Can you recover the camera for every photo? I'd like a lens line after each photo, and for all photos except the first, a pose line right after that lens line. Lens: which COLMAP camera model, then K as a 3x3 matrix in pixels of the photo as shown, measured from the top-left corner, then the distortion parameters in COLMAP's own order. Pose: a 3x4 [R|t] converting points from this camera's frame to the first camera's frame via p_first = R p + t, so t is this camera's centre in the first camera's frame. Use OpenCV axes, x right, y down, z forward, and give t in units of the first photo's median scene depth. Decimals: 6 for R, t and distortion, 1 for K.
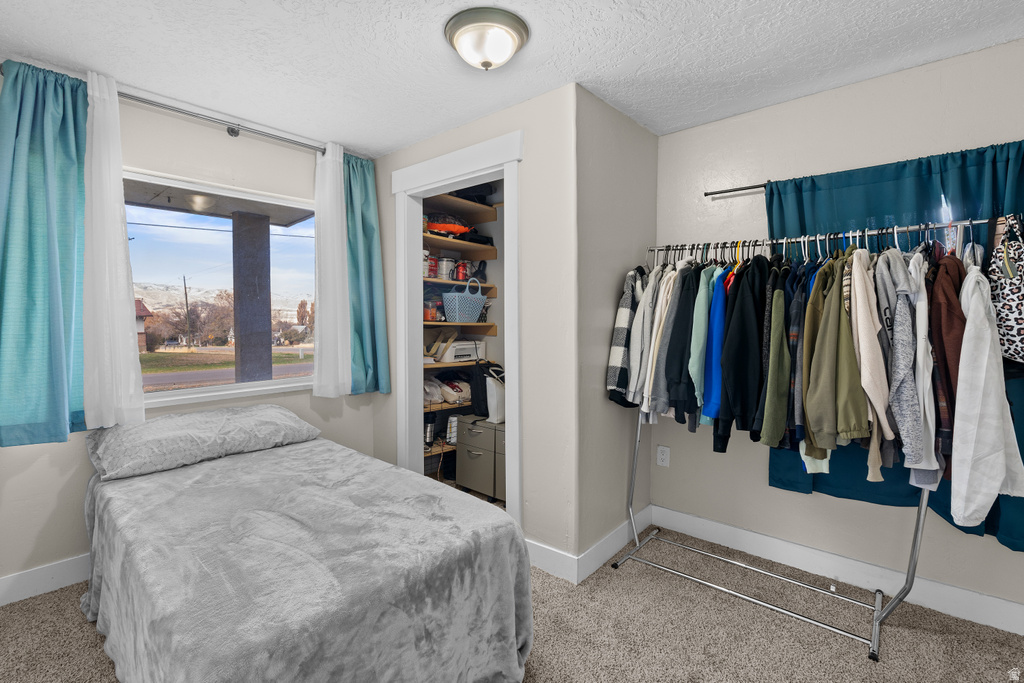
lens RADIAL K [[465.1, 0, 513.3], [0, 465.1, 332.4], [0, 0, 1]] dist [0.002733, 0.000436]
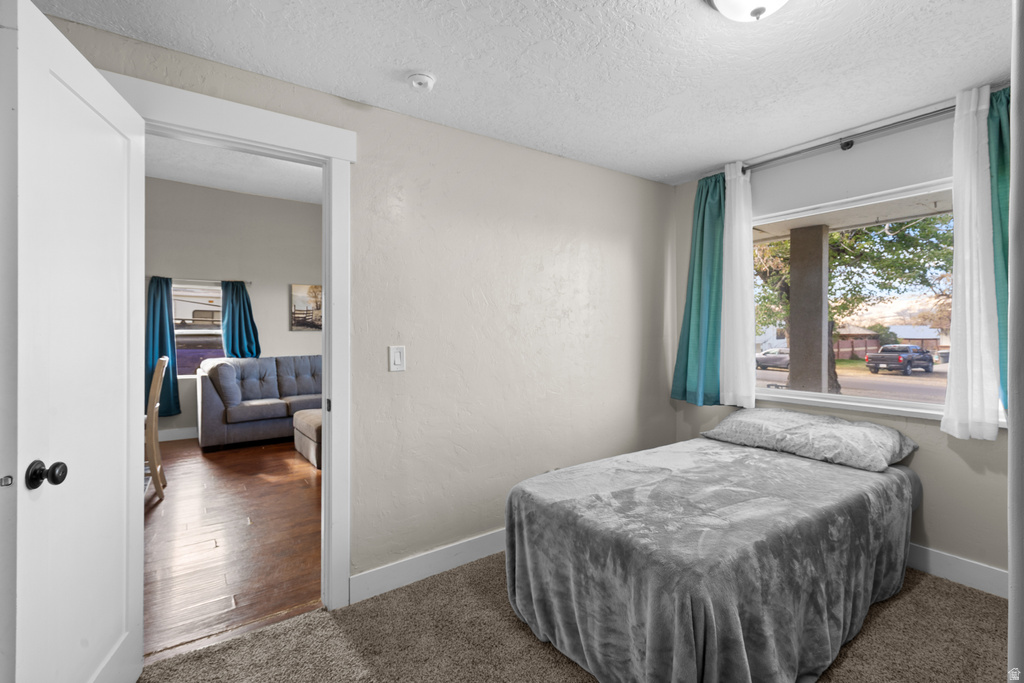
lens RADIAL K [[465.1, 0, 513.3], [0, 465.1, 332.4], [0, 0, 1]] dist [0.002733, 0.000436]
pose [[-0.228868, -0.002102, -0.973455, 0.643920], [-0.037106, 0.999290, 0.006566, -0.005444], [0.972750, 0.037624, -0.228783, 0.638636]]
